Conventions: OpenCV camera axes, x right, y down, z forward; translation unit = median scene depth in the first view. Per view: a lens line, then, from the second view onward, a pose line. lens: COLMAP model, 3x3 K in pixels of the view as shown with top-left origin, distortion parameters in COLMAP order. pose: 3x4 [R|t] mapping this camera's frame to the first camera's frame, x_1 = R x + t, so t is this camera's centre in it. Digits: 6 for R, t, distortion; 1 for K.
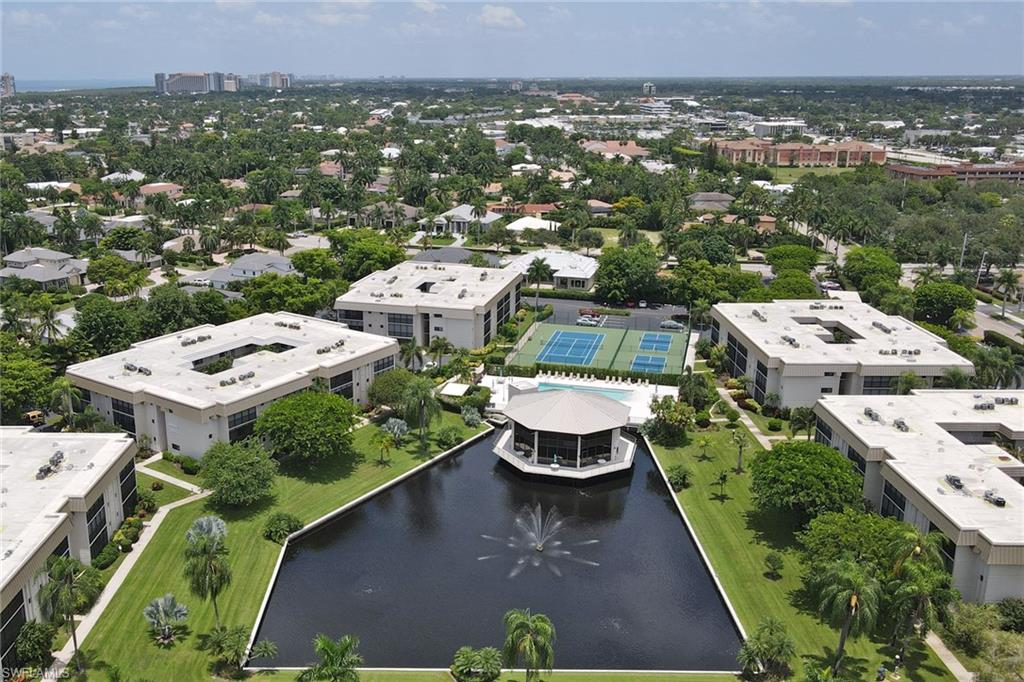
lens RADIAL K [[889.4, 0, 474.2], [0, 889.4, 342.6], [0, 0, 1]] dist [-0.016147, 0.046627]
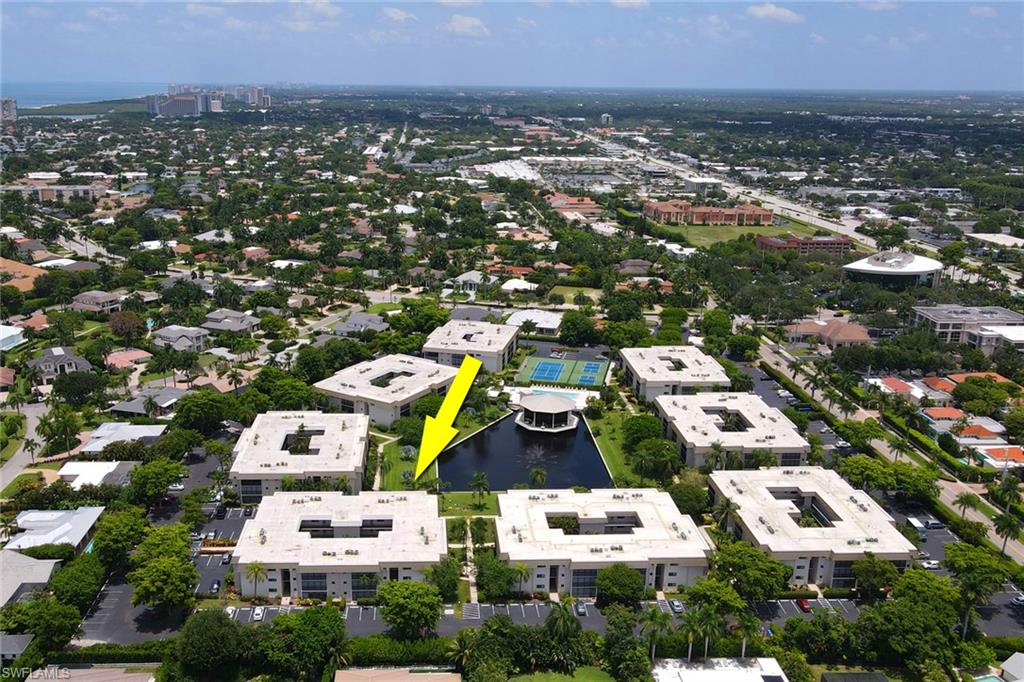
lens RADIAL K [[889.4, 0, 474.2], [0, 889.4, 342.6], [0, 0, 1]] dist [-0.016147, 0.046627]
pose [[0.999189, -0.004241, 0.040052, -0.135220], [0.004258, 0.999991, -0.000335, -0.060540], [-0.040051, 0.000505, 0.999198, -0.979313]]
